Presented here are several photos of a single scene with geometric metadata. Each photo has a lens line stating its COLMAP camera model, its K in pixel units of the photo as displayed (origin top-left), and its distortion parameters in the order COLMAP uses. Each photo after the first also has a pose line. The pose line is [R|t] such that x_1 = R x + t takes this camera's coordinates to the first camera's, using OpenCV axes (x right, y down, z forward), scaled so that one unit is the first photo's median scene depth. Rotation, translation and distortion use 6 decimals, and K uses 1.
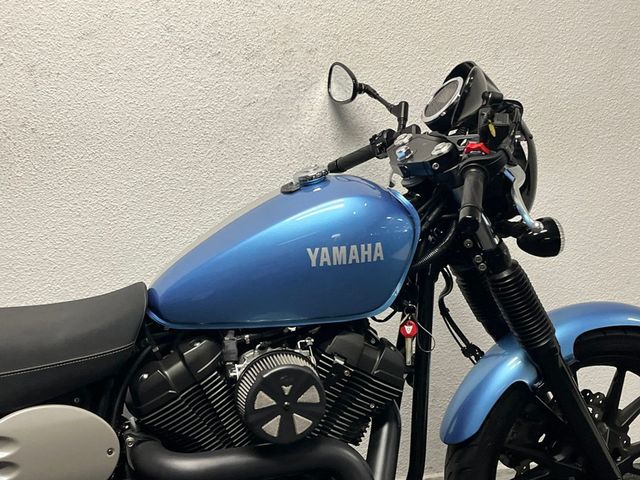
lens RADIAL K [[933.8, 0, 320.0], [0, 933.8, 240.0], [0, 0, 1]] dist [0.280046, -1.239061]
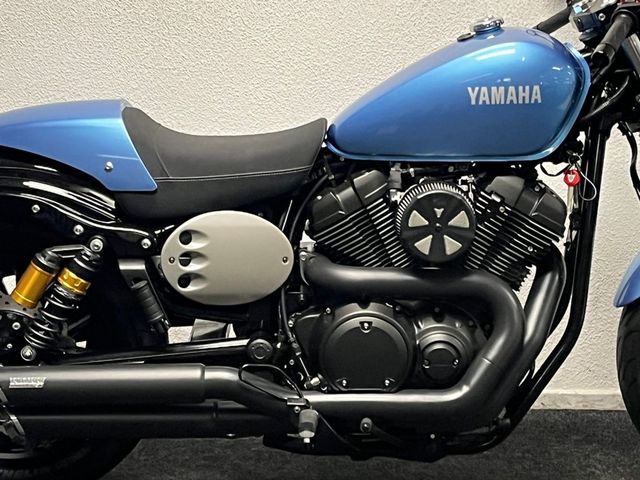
lens RADIAL K [[1528.5, 0, 320.0], [0, 1528.5, 240.0], [0, 0, 1]] dist [0.145660, 0.370318]
pose [[0.963270, 0.064683, -0.260628, 0.289235], [-0.067616, 0.997709, -0.002293, 0.196931], [0.259882, 0.019832, 0.965437, -0.743742]]
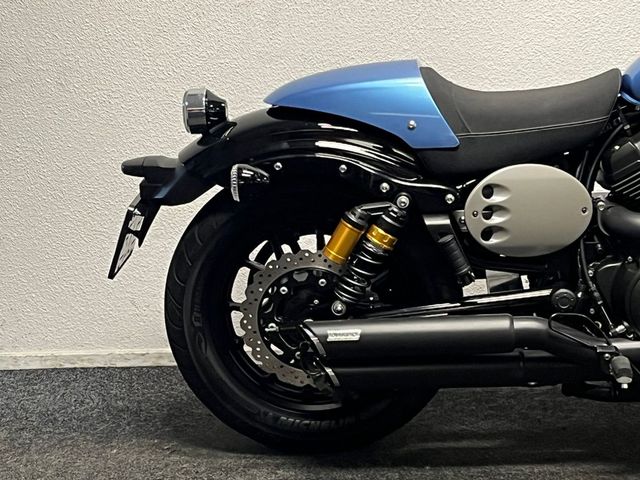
lens RADIAL K [[1528.5, 0, 320.0], [0, 1528.5, 240.0], [0, 0, 1]] dist [0.145660, 0.370318]
pose [[0.939566, 0.040919, -0.339913, 0.110483], [-0.034635, 0.999099, 0.024537, 0.220204], [0.340611, -0.011282, 0.940137, -0.846947]]
